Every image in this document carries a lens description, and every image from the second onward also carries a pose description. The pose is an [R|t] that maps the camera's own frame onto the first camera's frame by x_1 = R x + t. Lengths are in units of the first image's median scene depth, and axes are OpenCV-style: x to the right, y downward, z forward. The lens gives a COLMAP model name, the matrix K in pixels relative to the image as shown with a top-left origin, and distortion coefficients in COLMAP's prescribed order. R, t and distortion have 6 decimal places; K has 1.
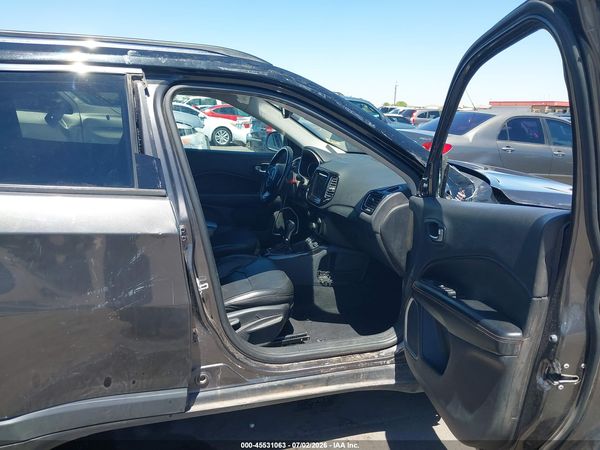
lens RADIAL K [[492.5, 0, 300.0], [0, 492.5, 225.0], [0, 0, 1]] dist [0.007973, -0.006337]
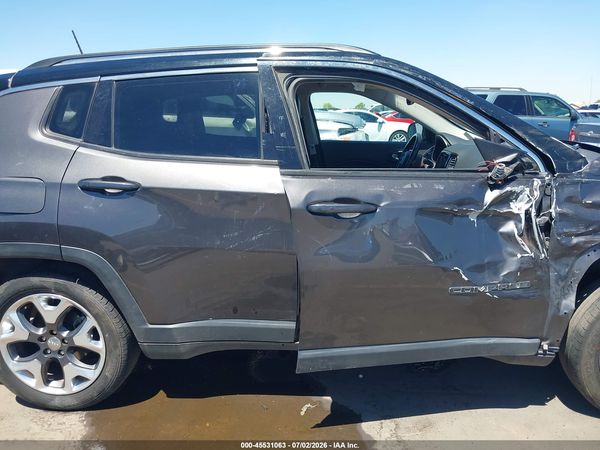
lens RADIAL K [[513.5, 0, 300.0], [0, 513.5, 225.0], [0, 0, 1]] dist [-0.060170, -0.005947]
pose [[0.920153, 0.028714, -0.390505, 0.223268], [-0.041985, 0.998793, -0.025490, 0.099396], [0.389301, 0.039850, 0.920248, -0.140474]]
